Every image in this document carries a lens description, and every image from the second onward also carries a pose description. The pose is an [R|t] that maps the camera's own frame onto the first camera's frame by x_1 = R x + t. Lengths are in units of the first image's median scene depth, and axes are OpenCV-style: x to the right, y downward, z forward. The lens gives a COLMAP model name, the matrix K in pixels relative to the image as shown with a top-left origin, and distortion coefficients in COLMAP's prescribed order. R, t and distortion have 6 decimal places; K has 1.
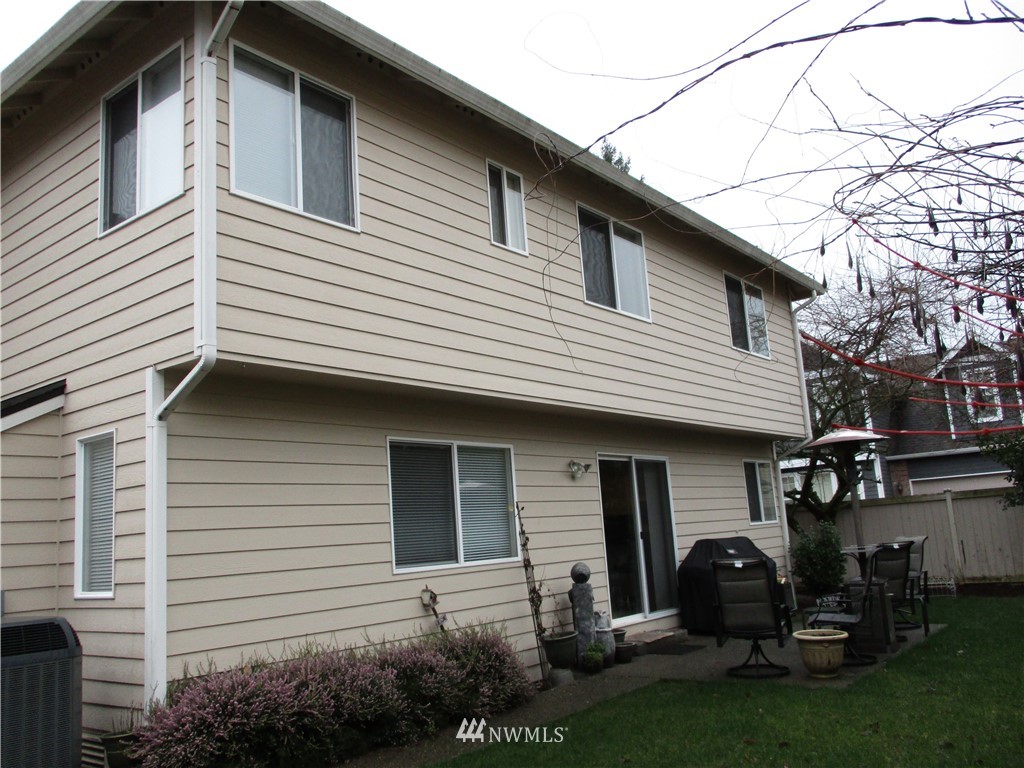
lens RADIAL K [[857.9, 0, 512.0], [0, 857.9, 384.0], [0, 0, 1]] dist [-0.012831, -0.015037]
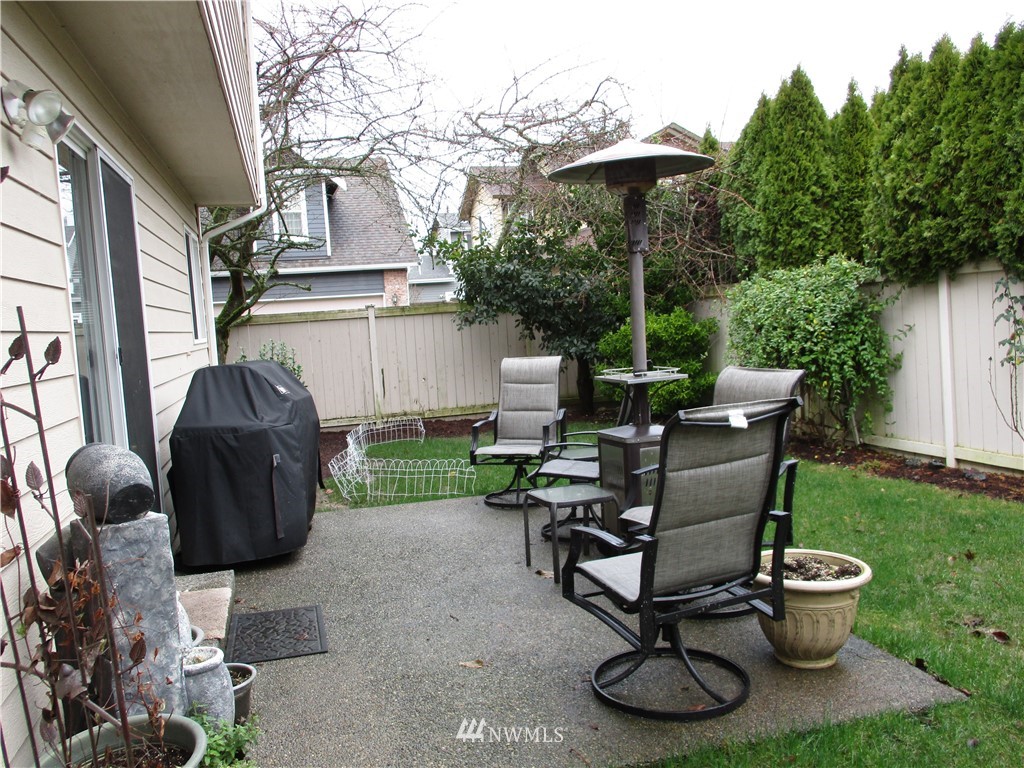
lens RADIAL K [[857.9, 0, 512.0], [0, 857.9, 384.0], [0, 0, 1]] dist [-0.012831, -0.015037]
pose [[0.609585, -0.027005, 0.792261, -0.068876], [-0.122491, 0.984207, 0.127795, 0.162771], [-0.783200, -0.174947, 0.596650, 0.864289]]
